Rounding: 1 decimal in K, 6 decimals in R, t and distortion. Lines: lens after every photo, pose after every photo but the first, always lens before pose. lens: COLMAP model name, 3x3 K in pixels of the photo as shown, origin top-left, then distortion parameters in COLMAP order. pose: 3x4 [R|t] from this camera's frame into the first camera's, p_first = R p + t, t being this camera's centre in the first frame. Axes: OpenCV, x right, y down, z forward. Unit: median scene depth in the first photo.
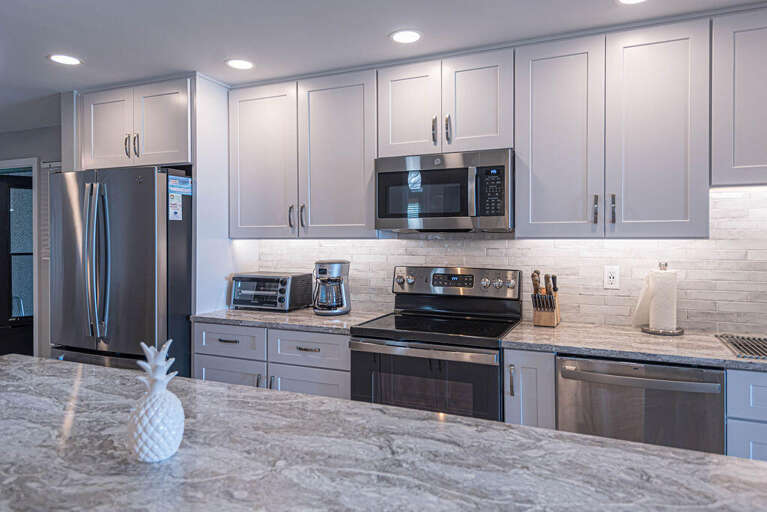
lens RADIAL K [[501.8, 0, 383.5], [0, 501.8, 256.0], [0, 0, 1]] dist [-0.002329, 0.002036]
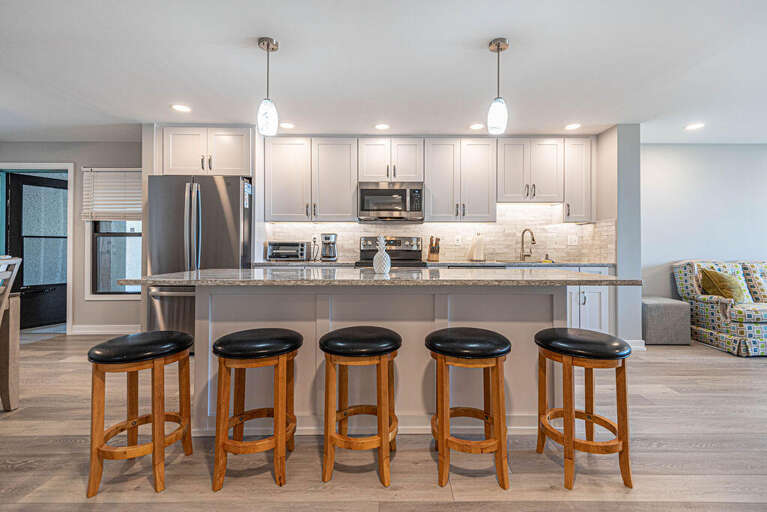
lens RADIAL K [[350.4, 0, 383.5], [0, 350.4, 256.0], [0, 0, 1]] dist [-0.000737, -0.000435]
pose [[0.913437, -0.008717, 0.406886, -0.472317], [0.011902, 0.999915, -0.005297, 0.107709], [-0.406805, 0.009681, 0.913464, -0.316475]]
